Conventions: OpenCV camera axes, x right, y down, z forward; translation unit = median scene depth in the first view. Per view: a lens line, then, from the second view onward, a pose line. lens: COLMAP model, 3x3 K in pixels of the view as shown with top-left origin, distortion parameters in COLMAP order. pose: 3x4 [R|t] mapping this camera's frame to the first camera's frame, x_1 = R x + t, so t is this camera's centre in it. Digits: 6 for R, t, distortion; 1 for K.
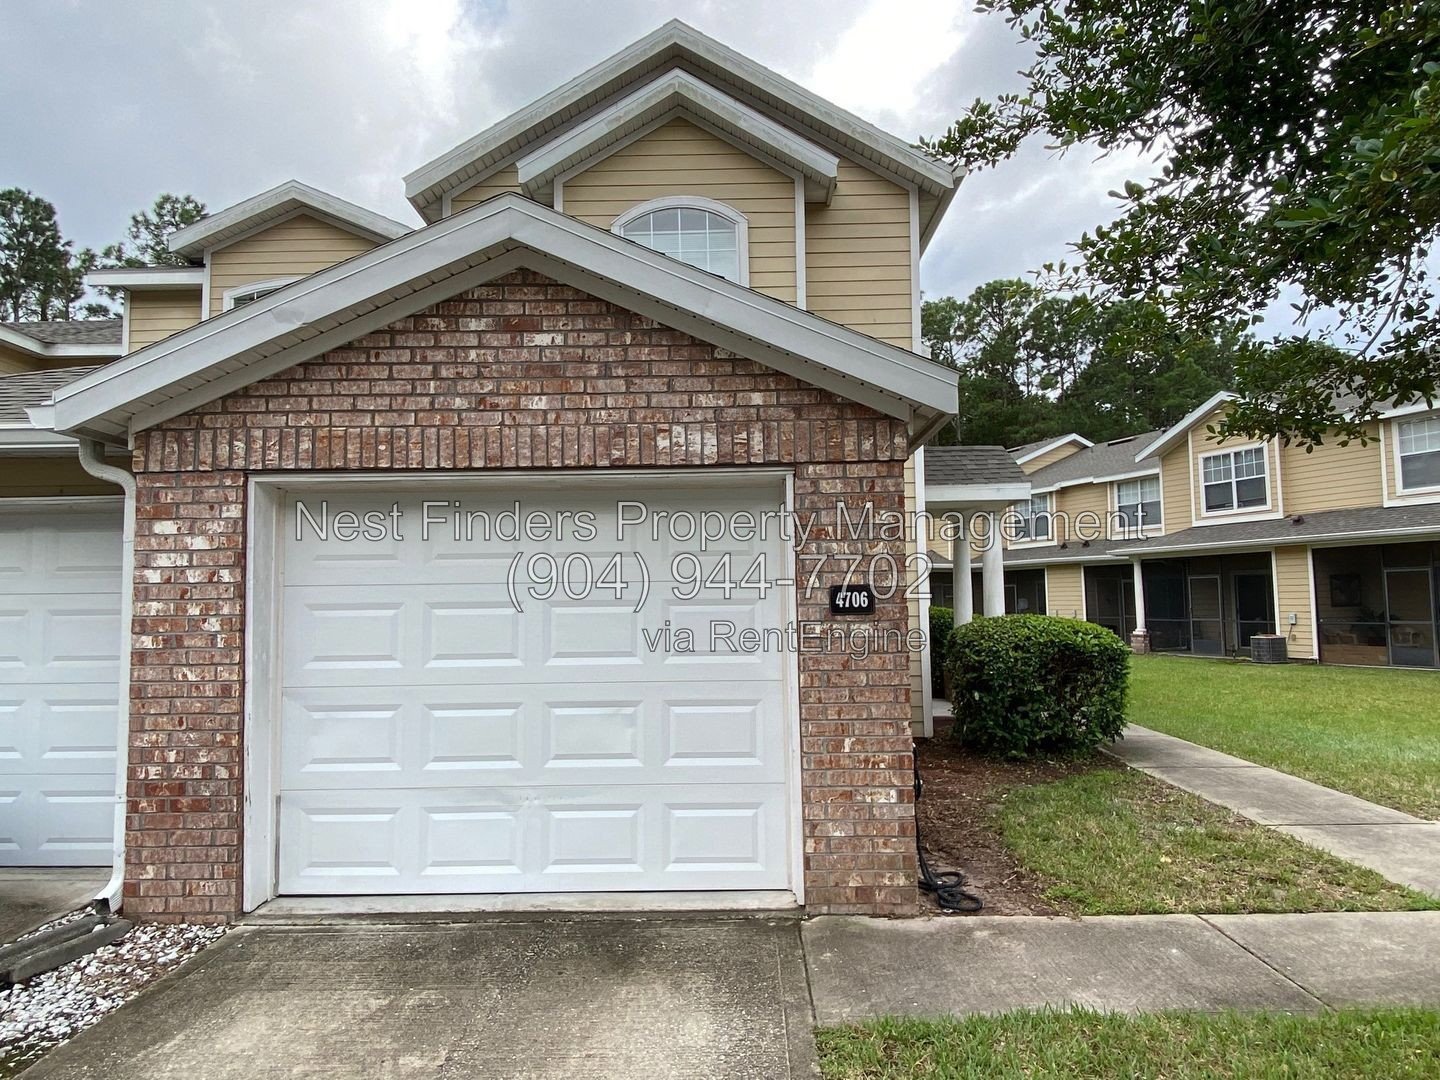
lens RADIAL K [[877.8, 0, 720.0], [0, 877.8, 540.0], [0, 0, 1]] dist [0.073982, -0.088788]
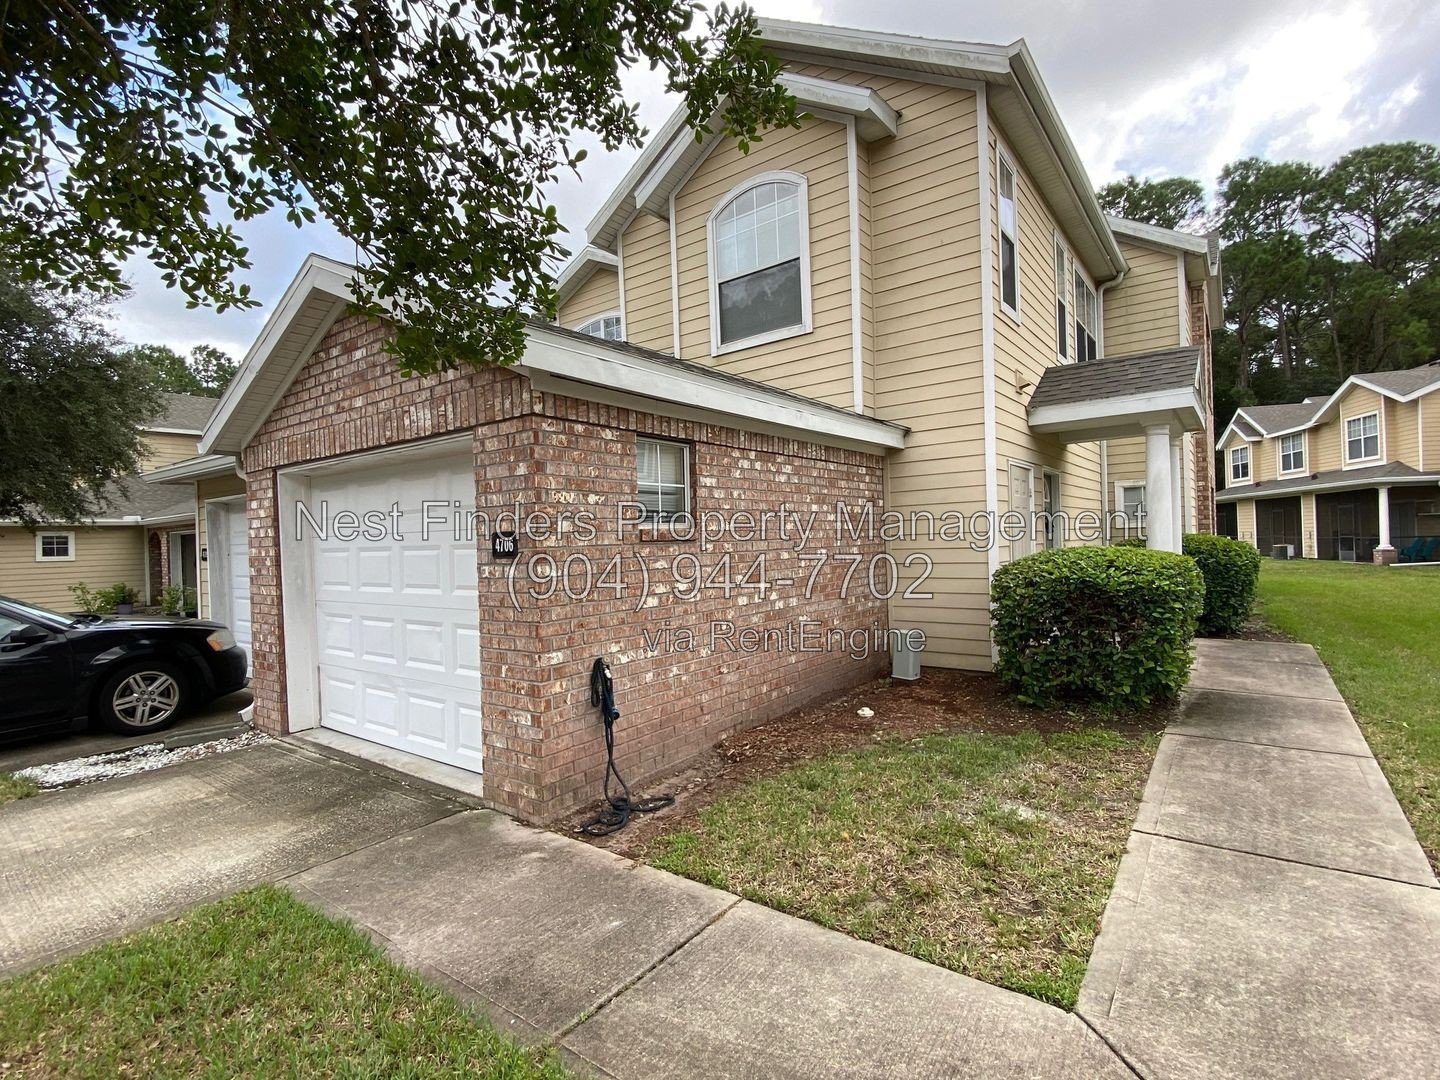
lens RADIAL K [[694.1, 0, 720.0], [0, 694.1, 540.0], [0, 0, 1]] dist [0.038026, -0.036296]
pose [[0.805692, -0.010753, -0.592237, 0.904246], [0.061949, 0.995882, 0.066194, 0.020111], [0.589086, -0.090021, 0.803040, 0.451408]]
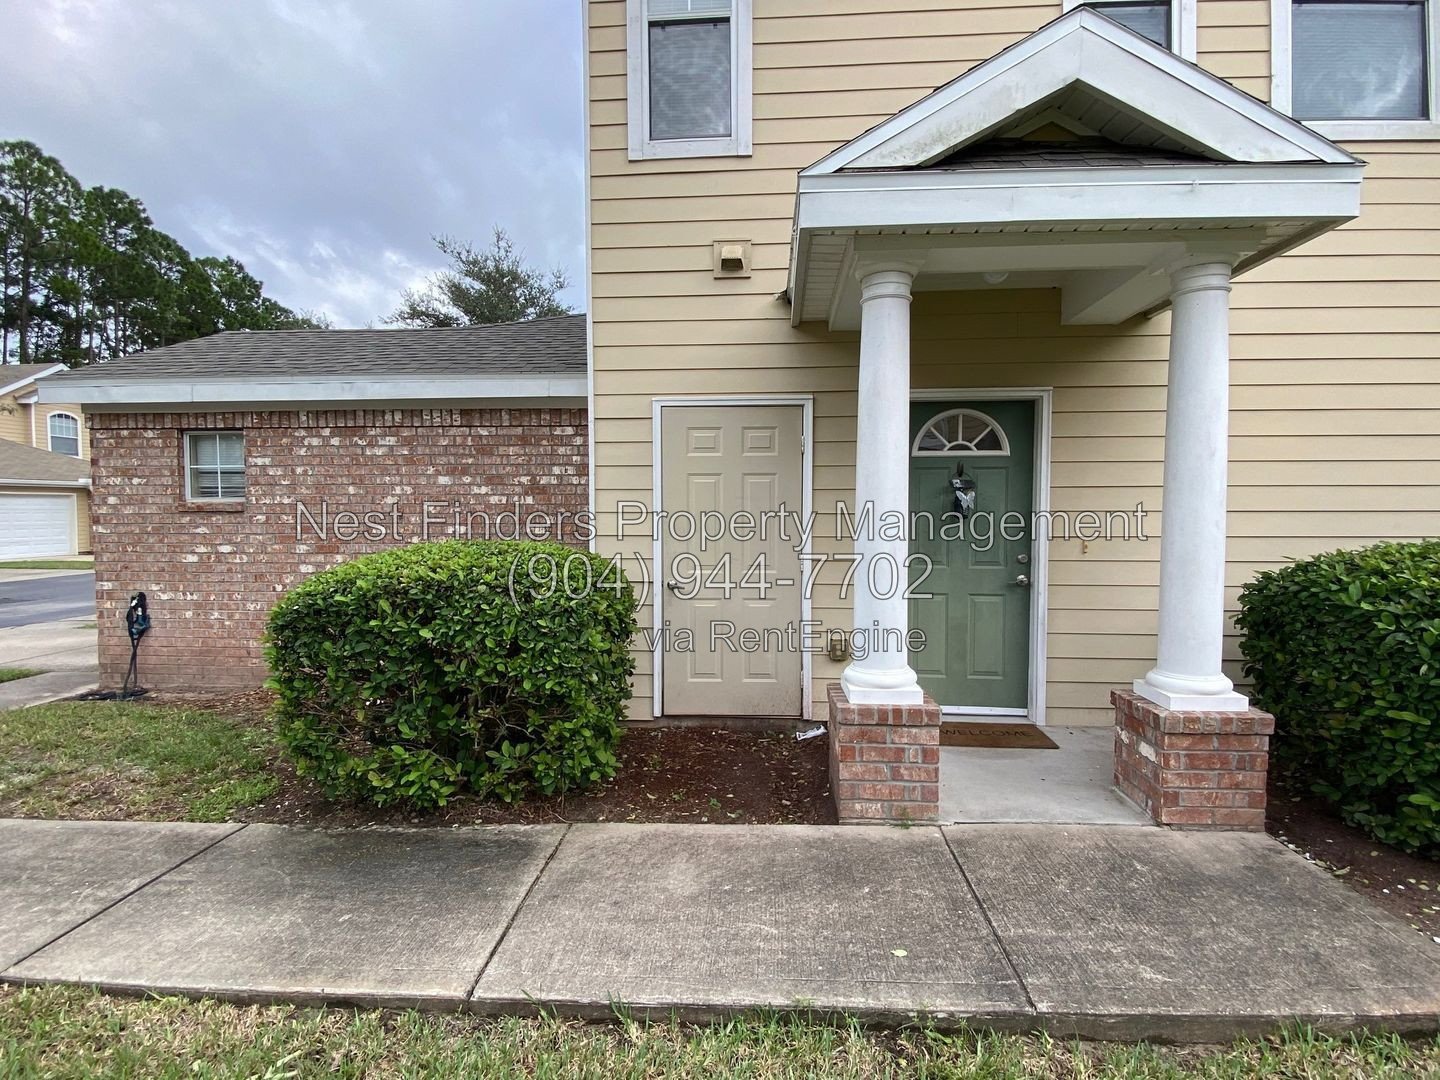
lens RADIAL K [[694.1, 0, 720.0], [0, 694.1, 540.0], [0, 0, 1]] dist [0.038026, -0.036296]
pose [[-0.060608, 0.048058, -0.997004, 1.524730], [0.074665, 0.996260, 0.043483, 0.161503], [0.995365, -0.071806, -0.063970, 2.395636]]
